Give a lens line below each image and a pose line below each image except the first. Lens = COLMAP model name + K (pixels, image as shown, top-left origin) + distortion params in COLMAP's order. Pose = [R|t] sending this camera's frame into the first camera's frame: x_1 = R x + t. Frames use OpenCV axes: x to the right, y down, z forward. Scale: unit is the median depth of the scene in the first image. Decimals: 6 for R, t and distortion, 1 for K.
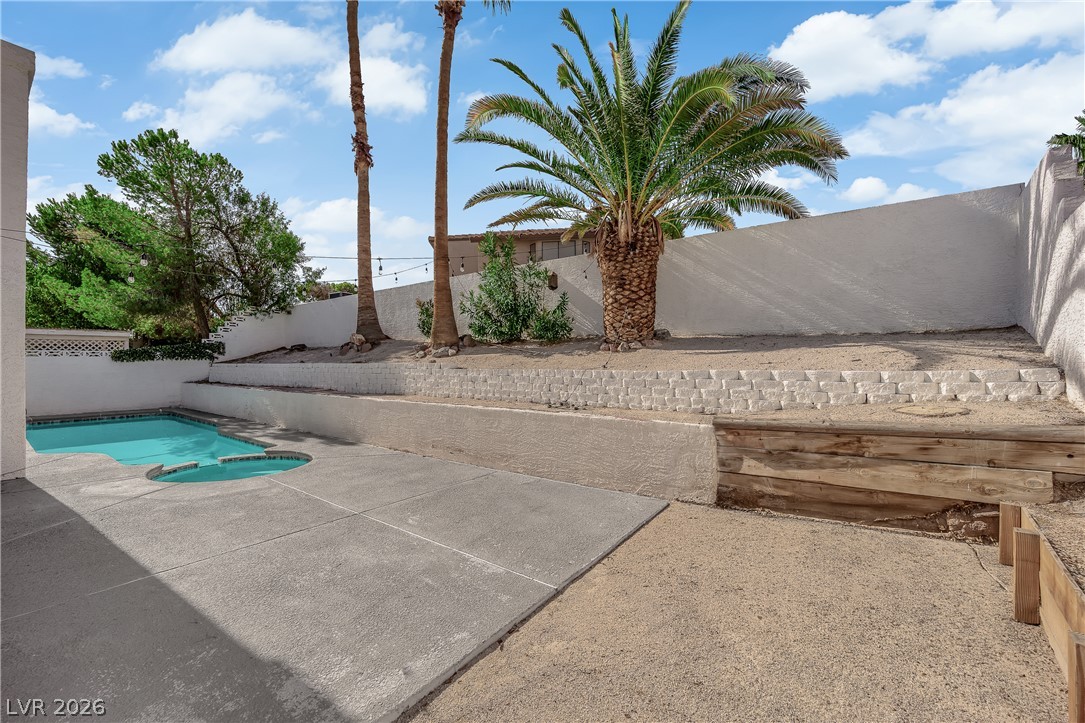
lens RADIAL K [[440.3, 0, 542.5], [0, 440.3, 361.5], [0, 0, 1]] dist [-0.007641, 0.000000]
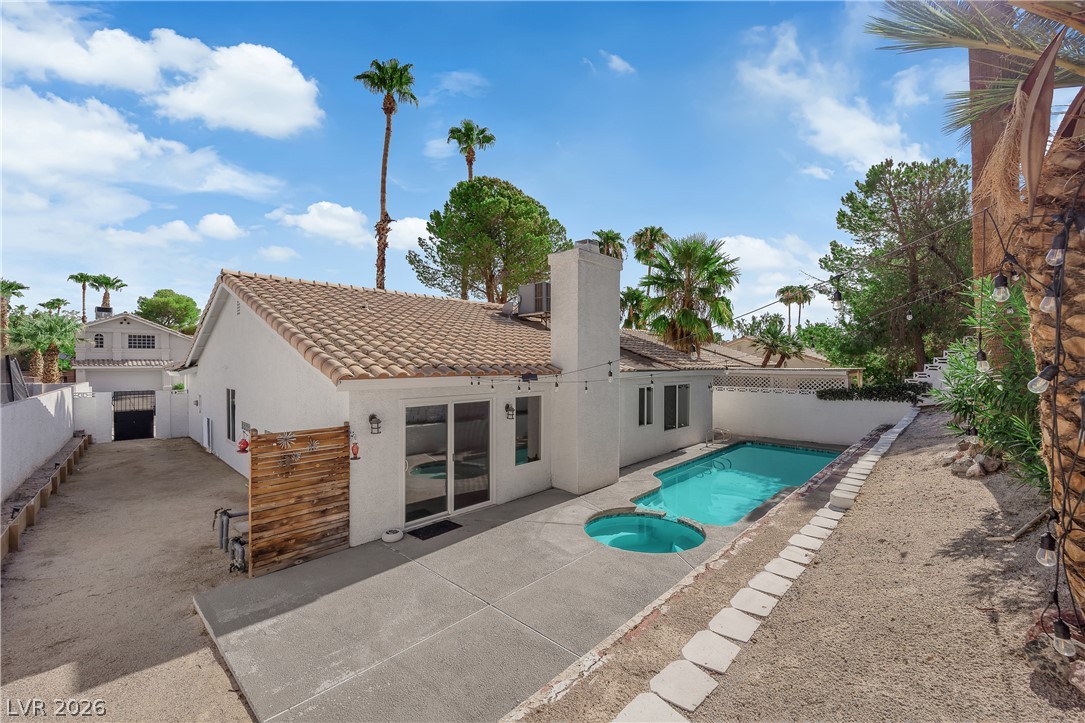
lens RADIAL K [[440.3, 0, 542.5], [0, 440.3, 361.5], [0, 0, 1]] dist [-0.007641, 0.000000]
pose [[-0.120603, 0.010199, -0.992648, 0.216204], [-0.002254, 0.999942, 0.010547, -0.095832], [0.992698, 0.003509, -0.120573, 0.366782]]
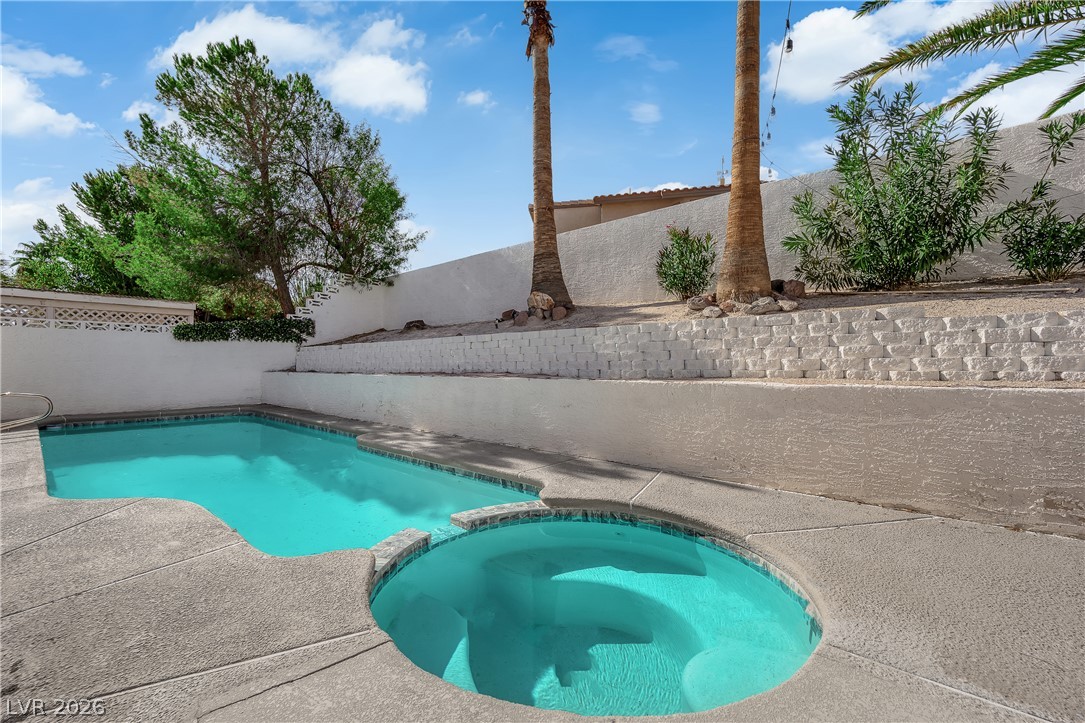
lens RADIAL K [[445.2, 0, 543.3], [0, 445.2, 364.1], [0, 0, 1]] dist [-0.003060, -0.000756]
pose [[0.998097, 0.004663, -0.061491, -0.297120], [-0.004986, 0.999975, -0.005111, 0.035743], [0.061466, 0.005408, 0.998095, 0.274122]]
